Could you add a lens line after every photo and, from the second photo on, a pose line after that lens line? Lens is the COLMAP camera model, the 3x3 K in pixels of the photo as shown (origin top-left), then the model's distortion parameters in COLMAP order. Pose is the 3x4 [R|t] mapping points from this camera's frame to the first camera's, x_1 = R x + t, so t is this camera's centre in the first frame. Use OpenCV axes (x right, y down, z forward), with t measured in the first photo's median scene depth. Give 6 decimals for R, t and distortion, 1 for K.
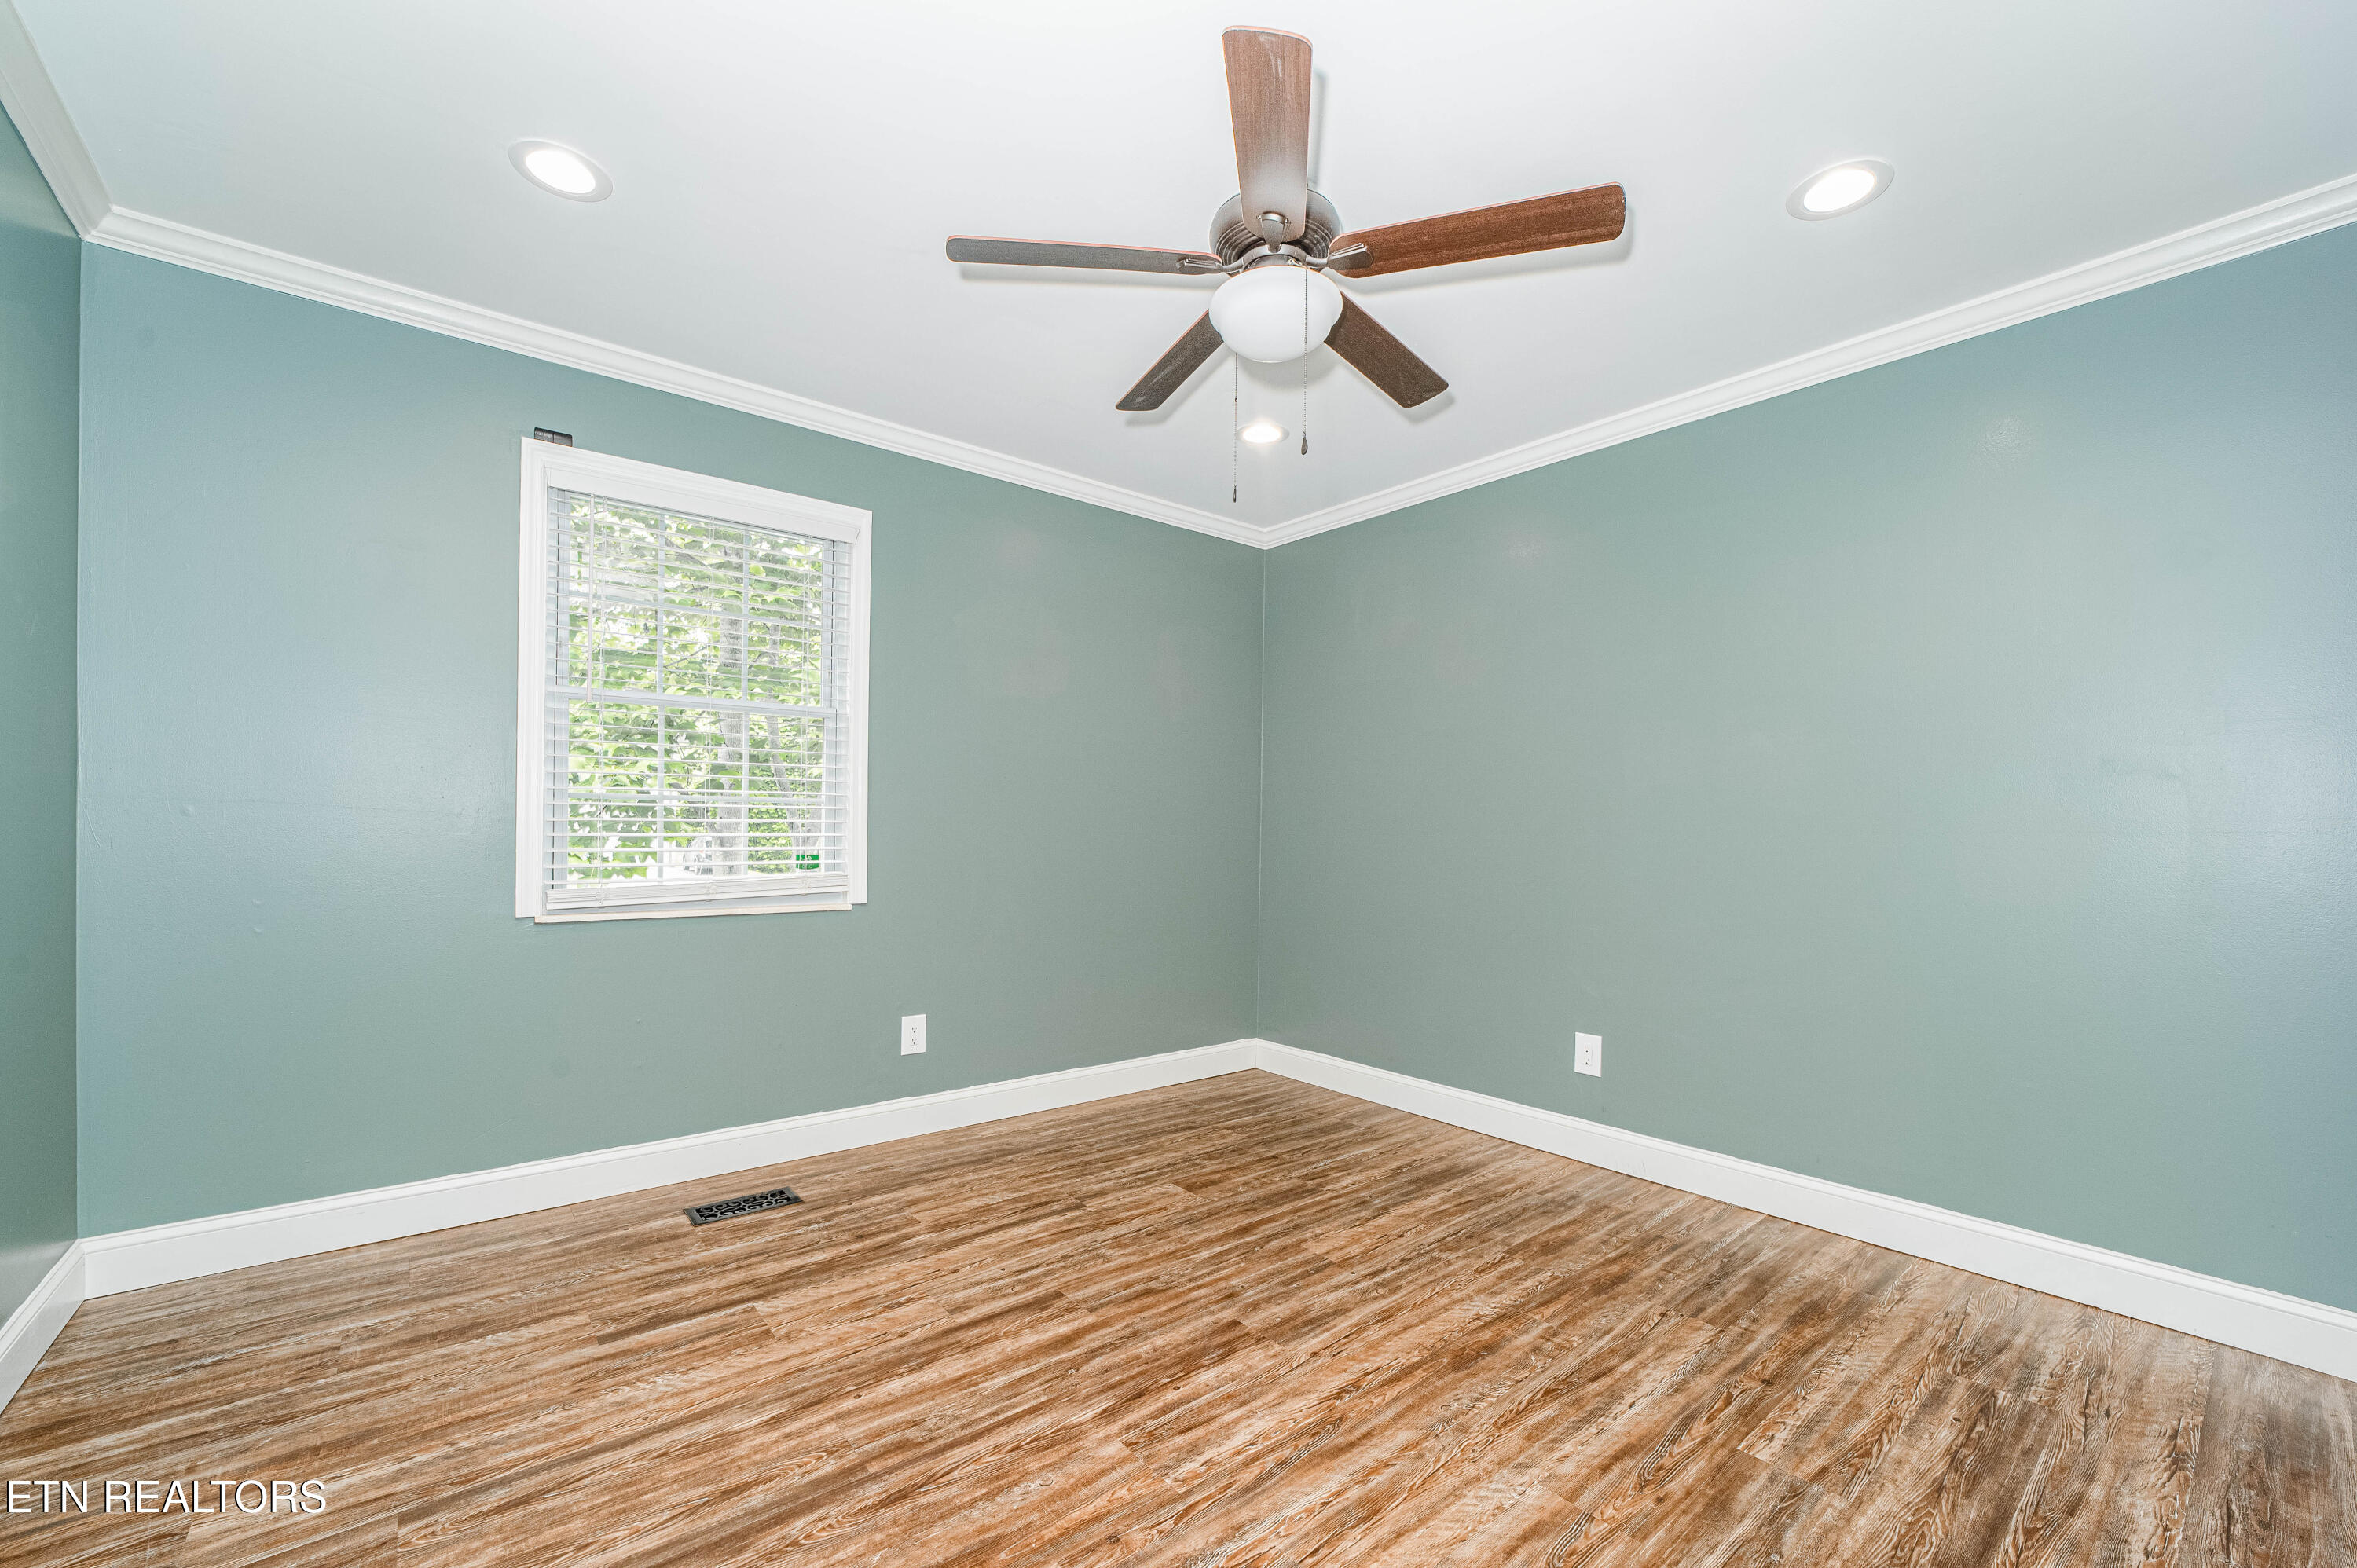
lens RADIAL K [[918.2, 0, 1171.2], [0, 918.2, 788.7], [0, 0, 1]] dist [-0.036196, 0.009138]
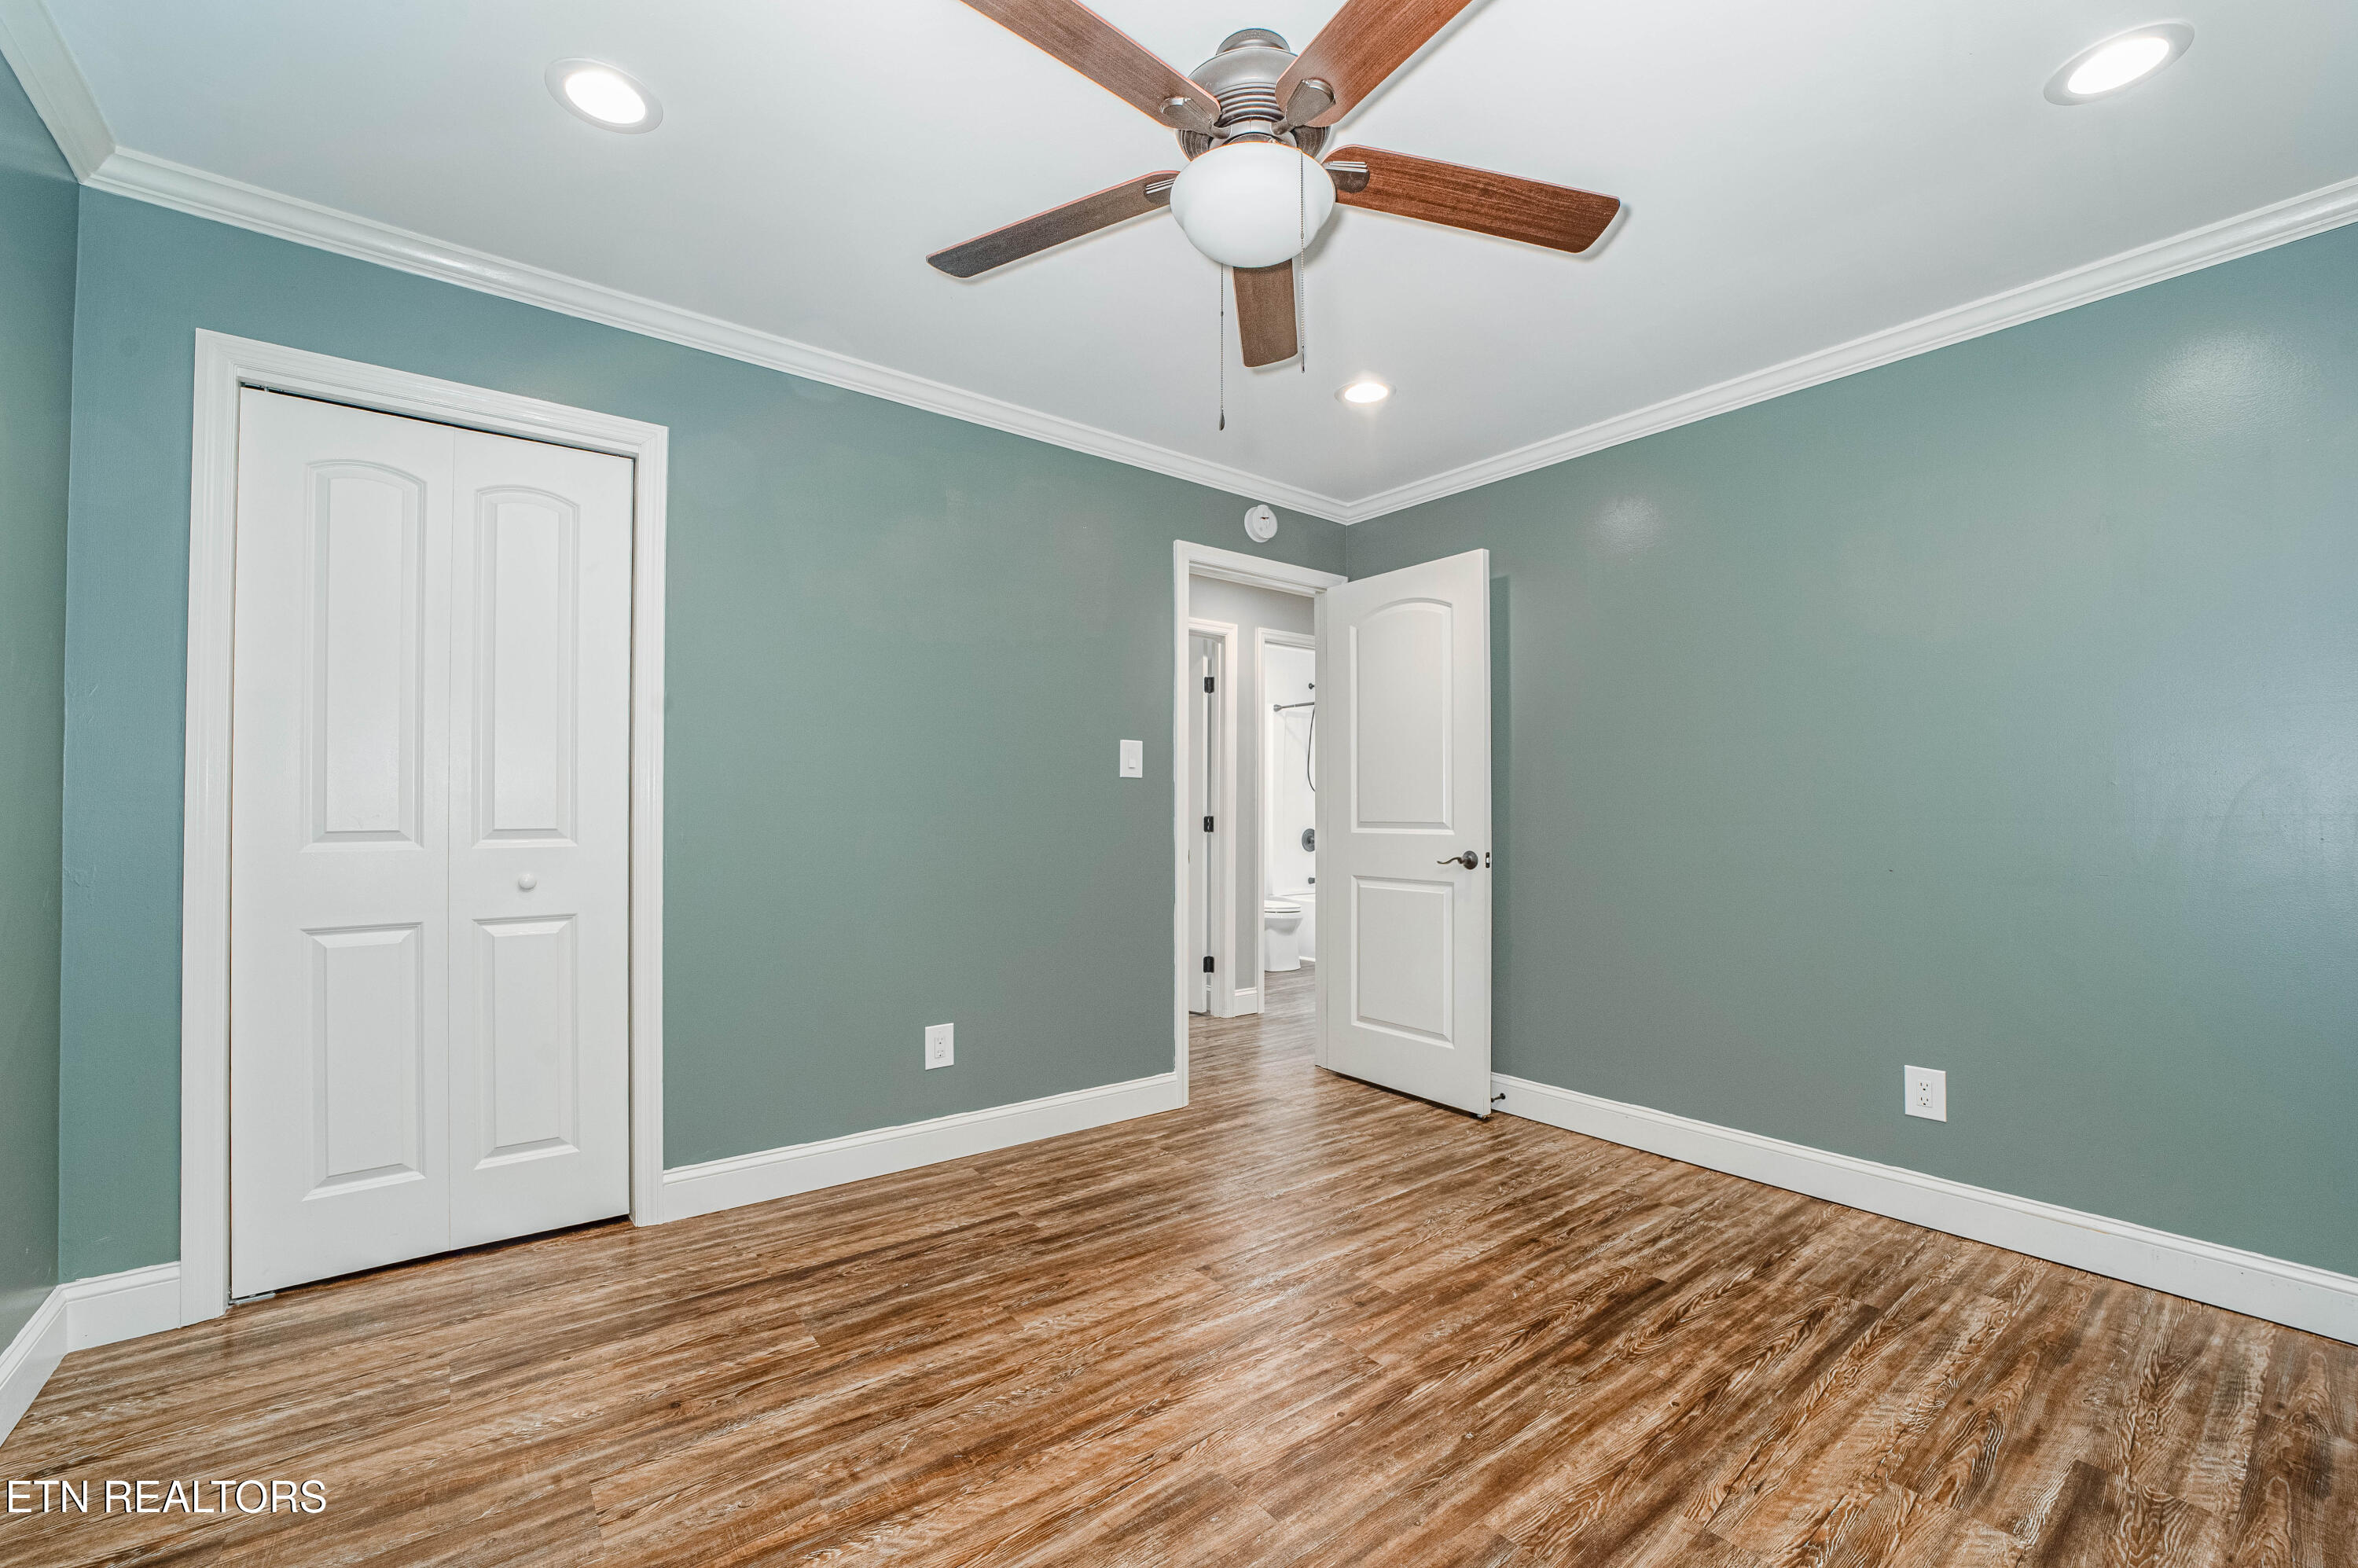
lens RADIAL K [[918.6, 0, 1171.7], [0, 918.6, 788.7], [0, 0, 1]] dist [-0.036196, 0.009138]
pose [[-0.999428, -0.019068, 0.027935, 0.165823], [-0.020883, 0.997590, -0.066168, 0.104902], [-0.026606, -0.066714, -0.997417, 1.995576]]
